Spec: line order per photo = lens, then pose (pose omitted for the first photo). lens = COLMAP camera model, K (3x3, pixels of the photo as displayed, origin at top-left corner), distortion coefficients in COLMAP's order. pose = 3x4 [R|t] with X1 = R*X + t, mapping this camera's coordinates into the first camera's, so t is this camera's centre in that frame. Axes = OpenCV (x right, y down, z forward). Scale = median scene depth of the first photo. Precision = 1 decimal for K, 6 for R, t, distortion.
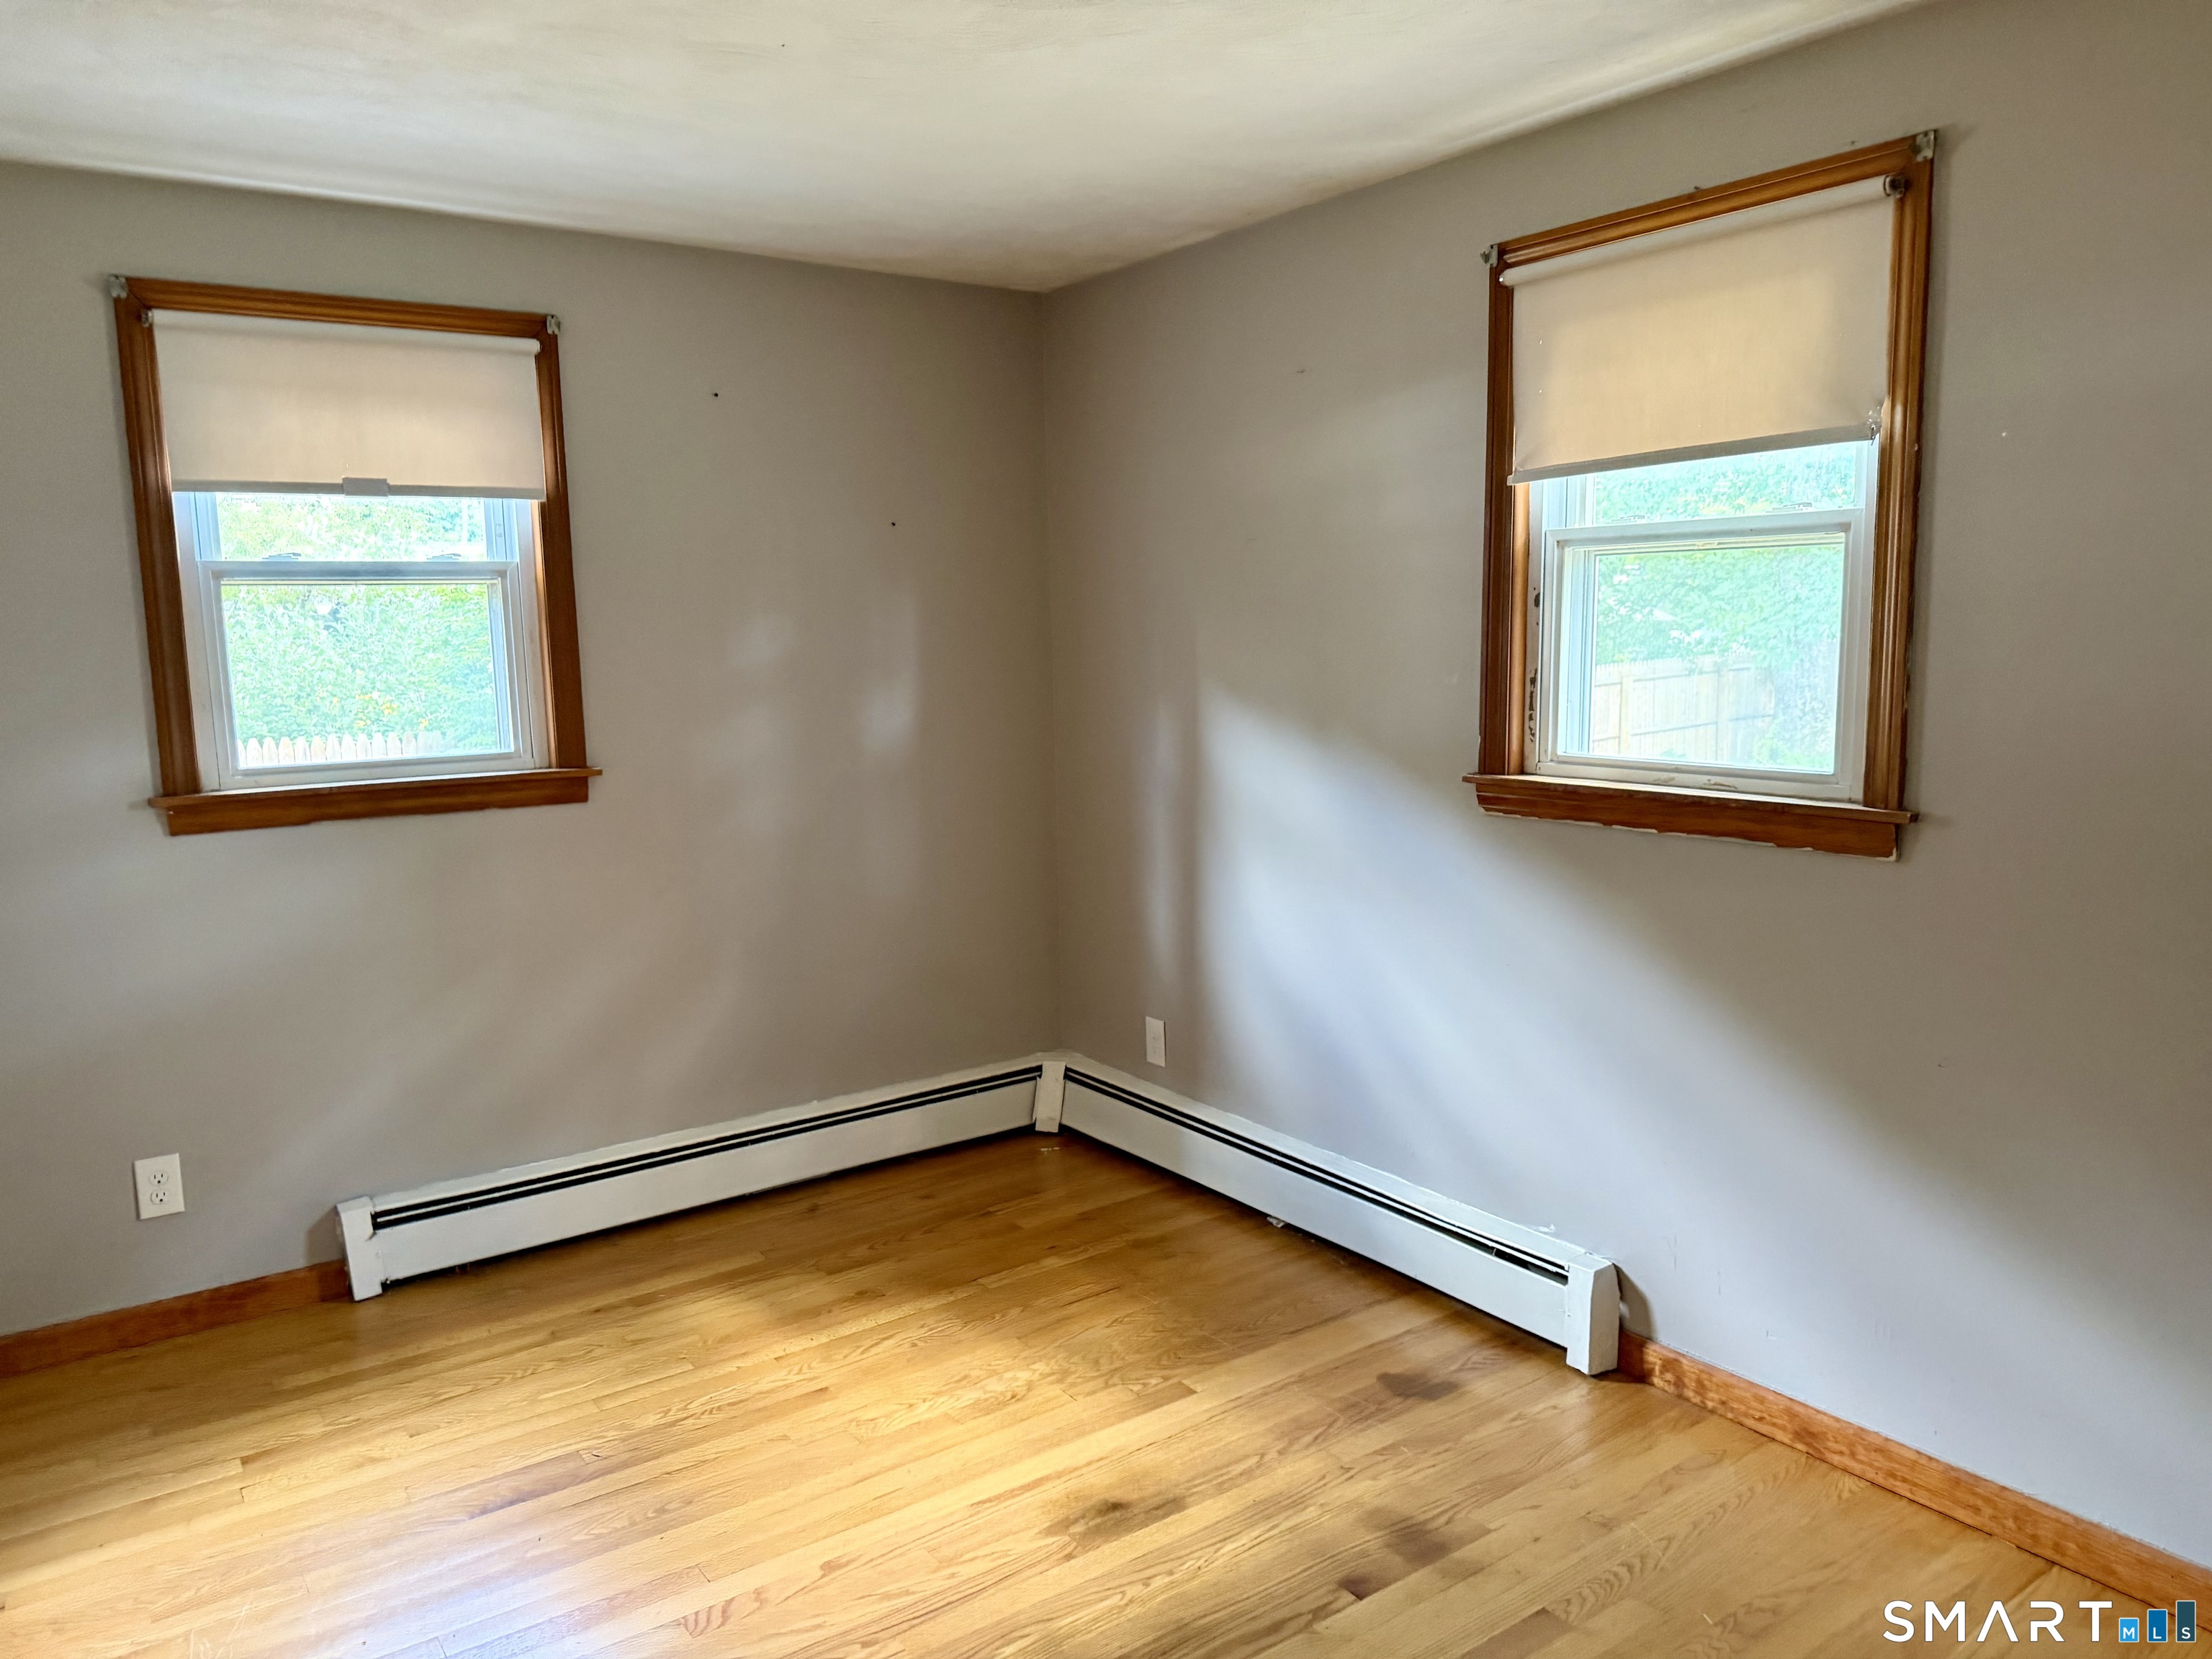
lens RADIAL K [[1554.4, 0, 1106.0], [0, 1554.4, 829.5], [0, 0, 1]] dist [0.027645, -0.043848]
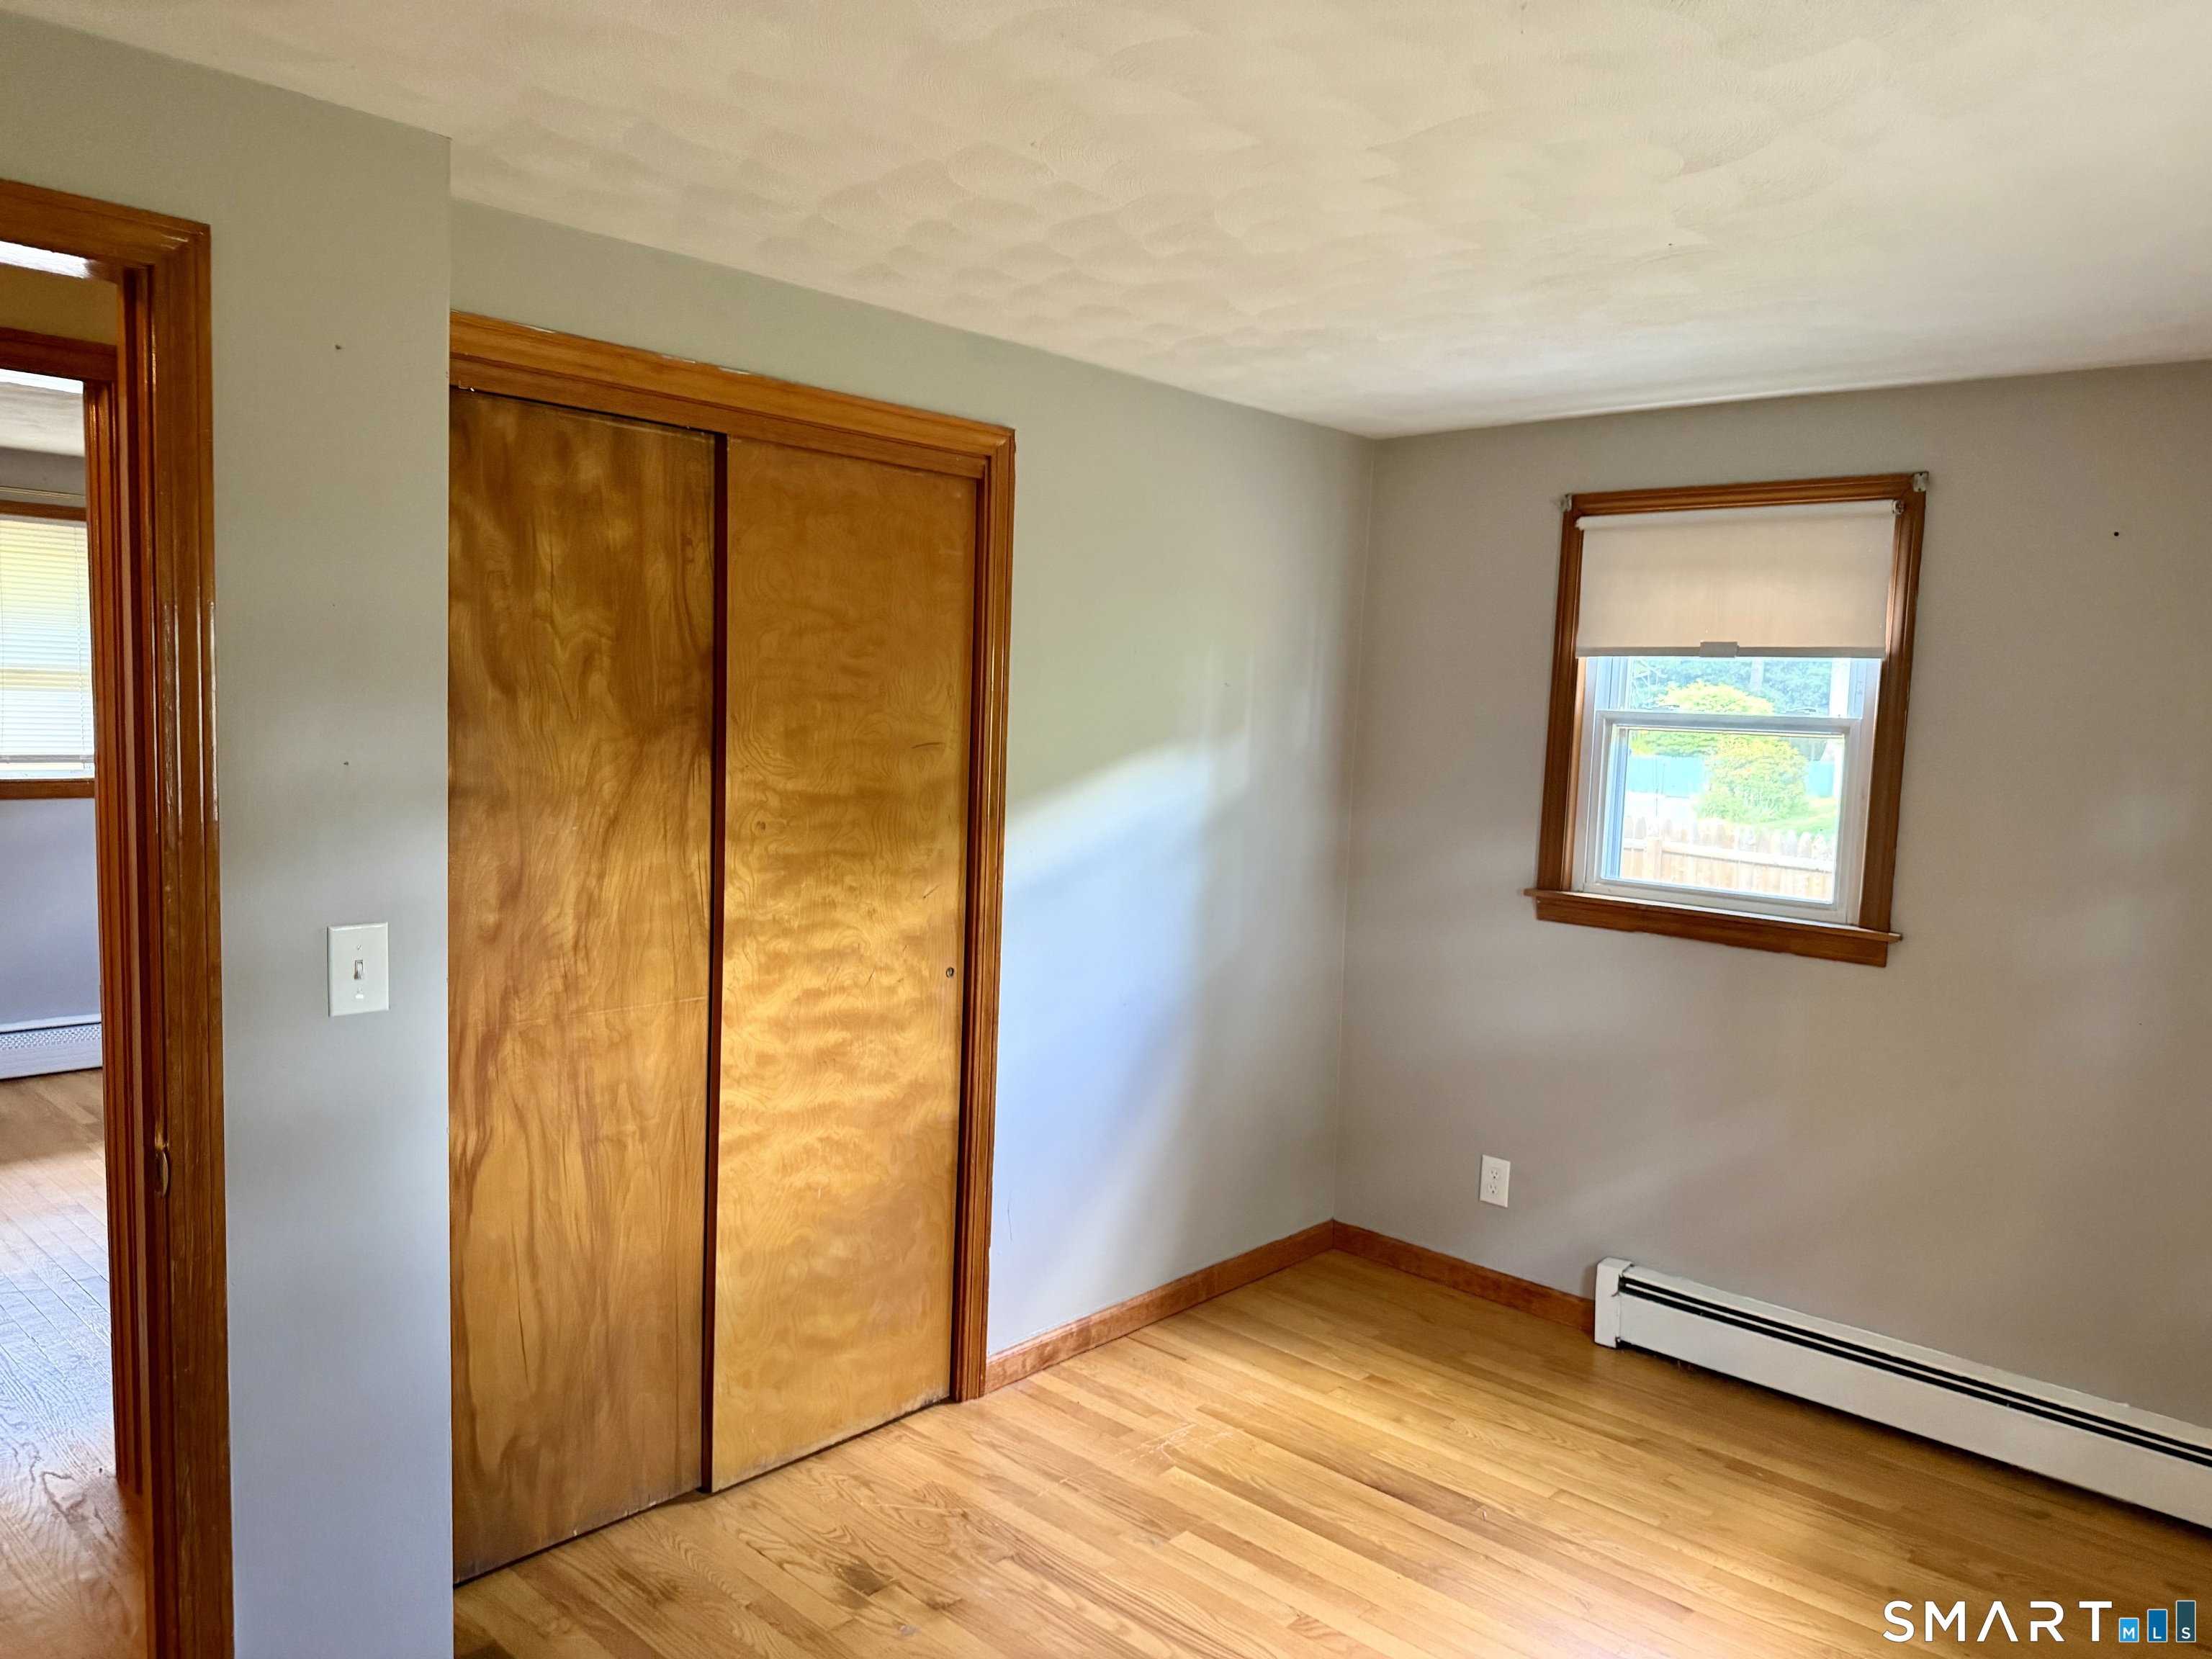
lens RADIAL K [[1542.3, 0, 1101.3], [0, 1542.3, 822.6], [0, 0, 1]] dist [0.117354, -0.189995]
pose [[0.208371, 0.110761, -0.971758, 0.546931], [-0.171338, 0.982336, 0.075227, -0.105276], [0.962925, 0.150824, 0.223668, 0.335498]]
